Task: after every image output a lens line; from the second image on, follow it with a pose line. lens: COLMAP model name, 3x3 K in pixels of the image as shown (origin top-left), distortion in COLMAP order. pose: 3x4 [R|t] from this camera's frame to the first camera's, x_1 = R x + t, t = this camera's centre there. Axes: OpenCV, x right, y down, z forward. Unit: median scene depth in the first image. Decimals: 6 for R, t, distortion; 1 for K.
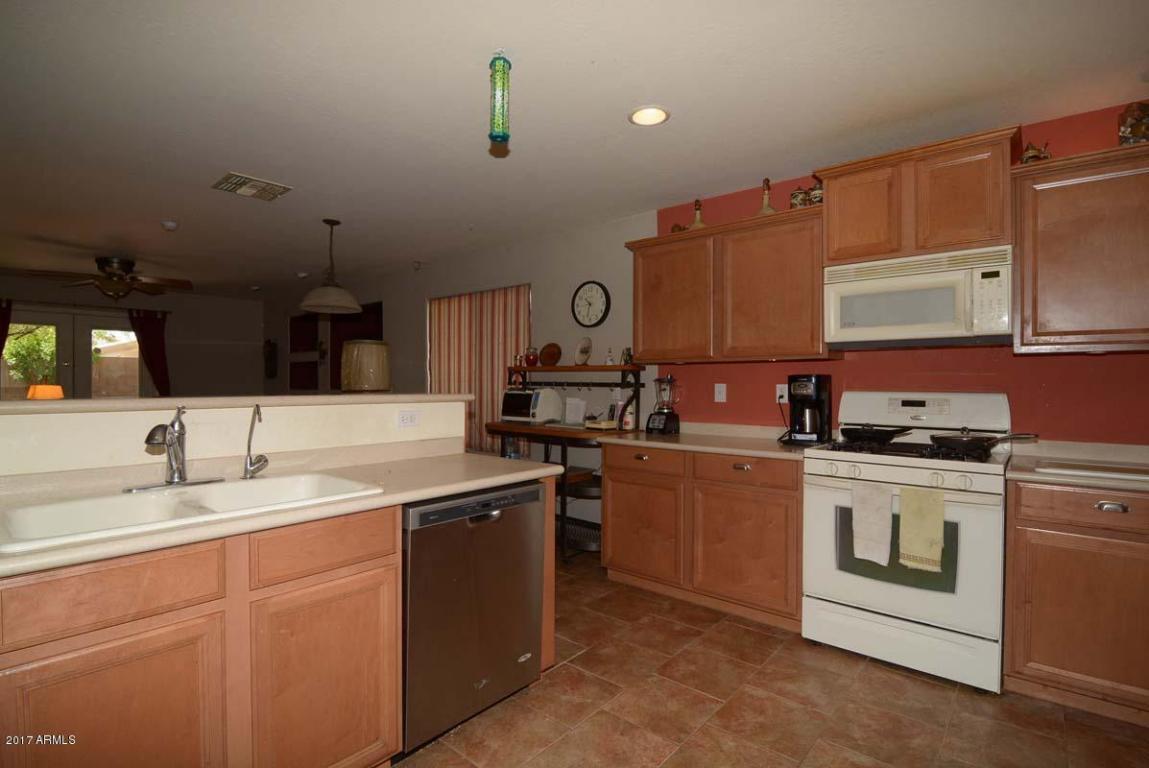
lens RADIAL K [[554.5, 0, 578.7], [0, 554.5, 383.3], [0, 0, 1]] dist [0.000894, -0.013823]
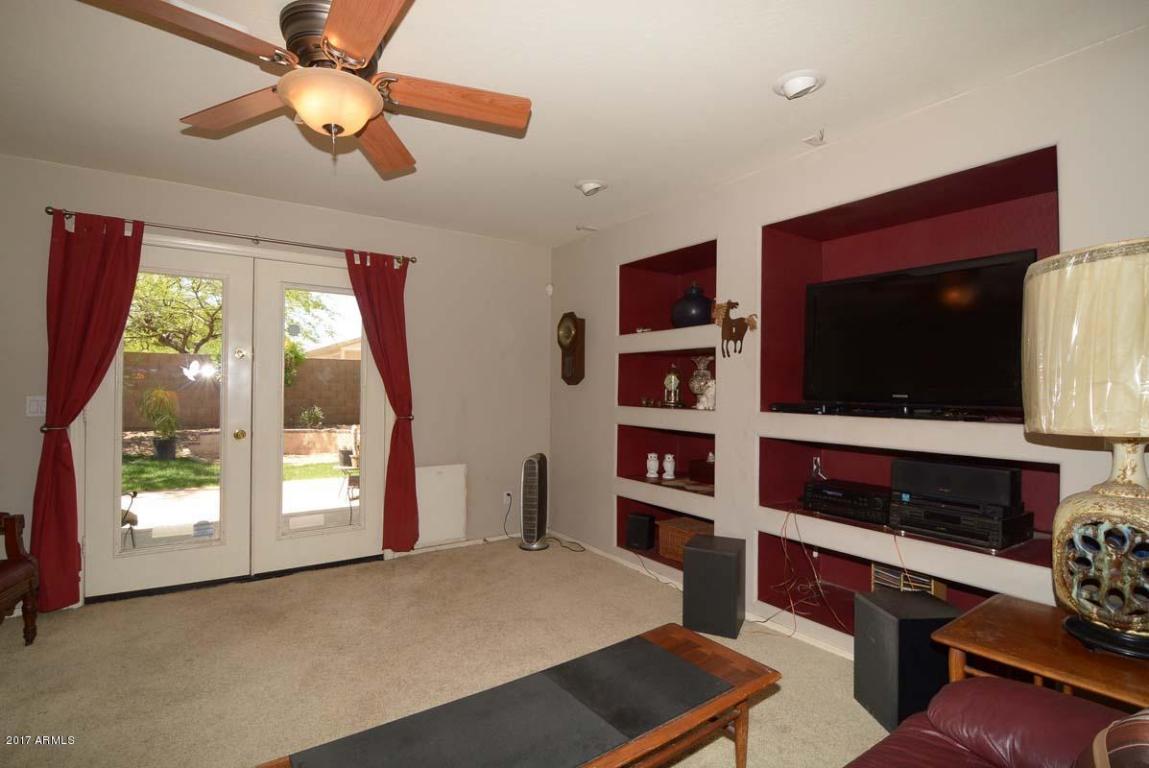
lens RADIAL K [[554.5, 0, 578.7], [0, 554.5, 383.3], [0, 0, 1]] dist [0.000894, -0.013823]
pose [[0.970020, 0.003680, -0.242996, -0.474982], [-0.006431, 0.999924, -0.010529, -0.004826], [0.242938, 0.011776, 0.969970, 0.544079]]
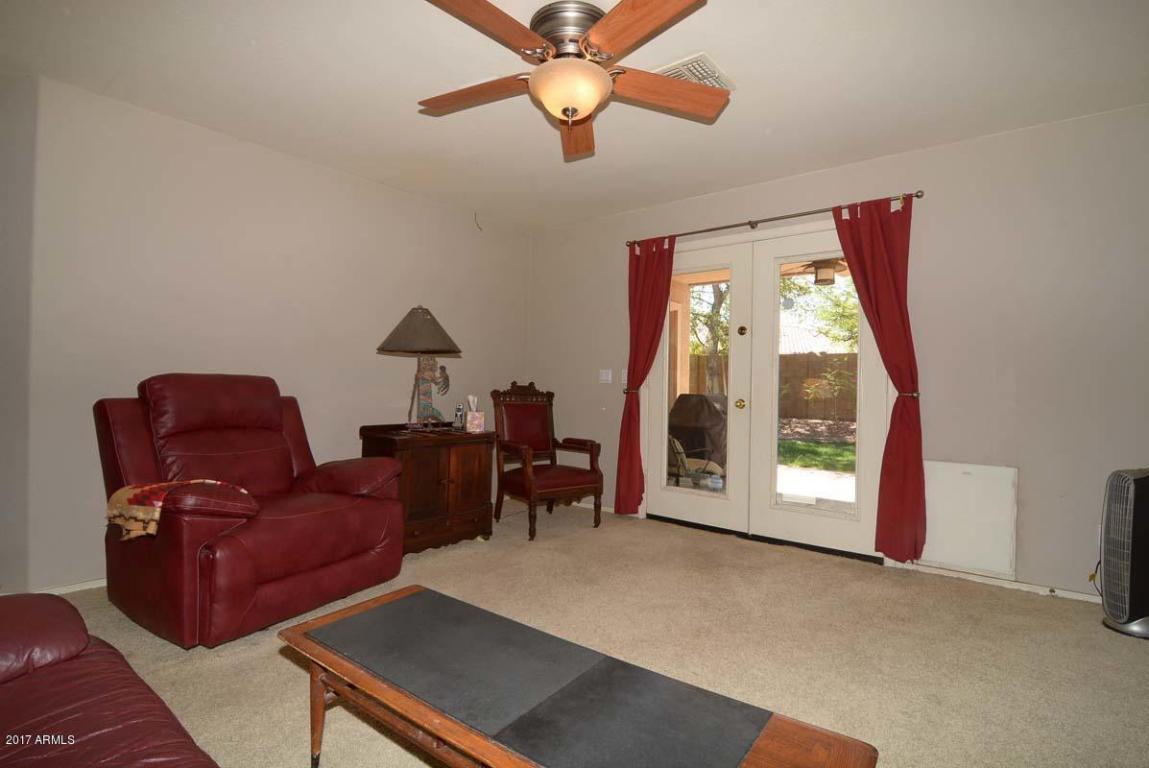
lens RADIAL K [[554.5, 0, 578.7], [0, 554.5, 383.3], [0, 0, 1]] dist [0.000894, -0.013823]
pose [[0.050722, -0.005387, -0.998698, -0.350577], [-0.017777, 0.999822, -0.006296, 0.023155], [0.998555, 0.018074, 0.050617, 0.756925]]
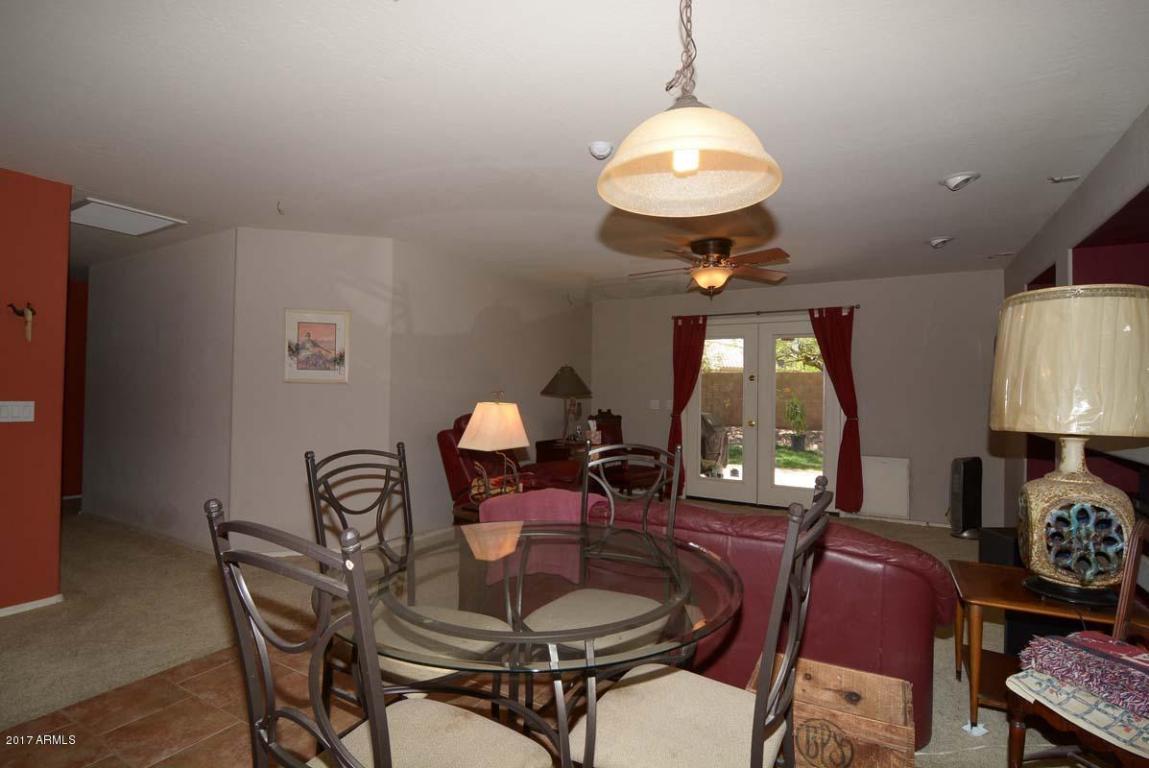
lens RADIAL K [[554.5, 0, 578.7], [0, 554.5, 383.3], [0, 0, 1]] dist [0.000894, -0.013823]
pose [[0.200892, -0.017164, -0.979463, -0.086711], [-0.014167, 0.999691, -0.020424, -0.004324], [0.979511, 0.017979, 0.200587, 0.503875]]
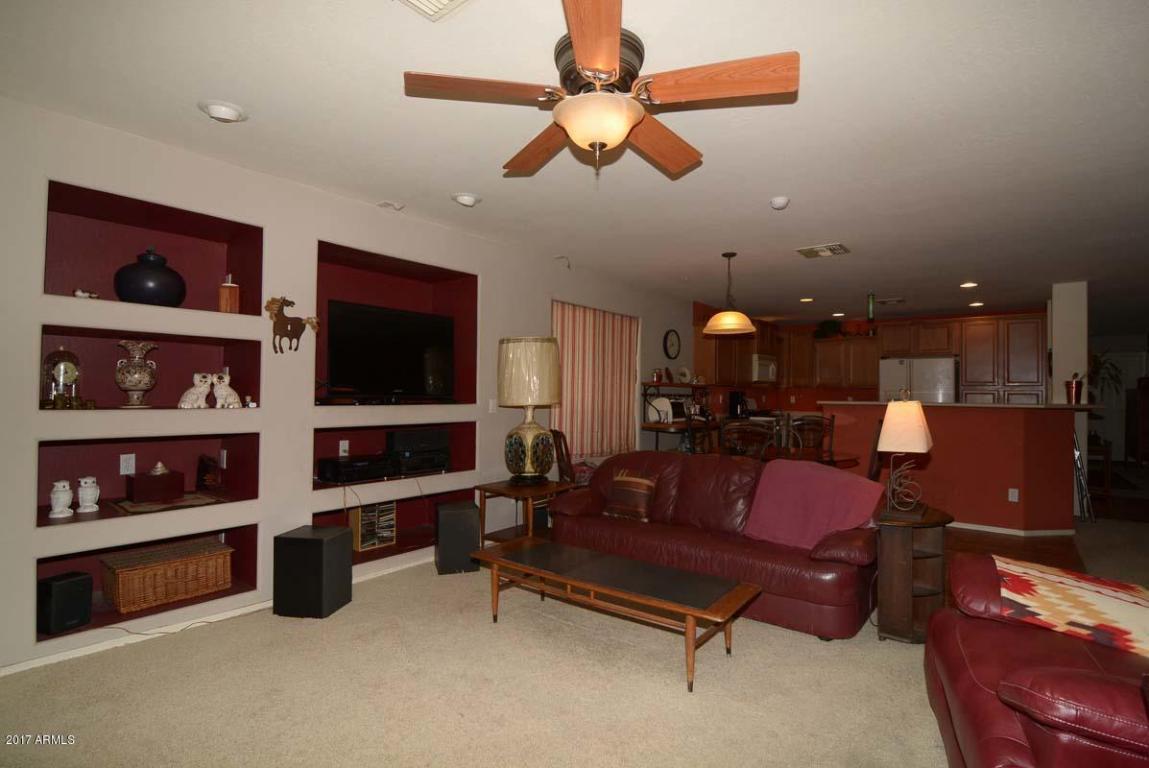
lens RADIAL K [[554.5, 0, 578.7], [0, 554.5, 383.3], [0, 0, 1]] dist [0.000894, -0.013823]
pose [[-0.042034, 0.014333, 0.999013, -0.921530], [-0.008770, 0.999853, -0.014714, -0.002646], [-0.999078, -0.009380, -0.041902, 0.783843]]
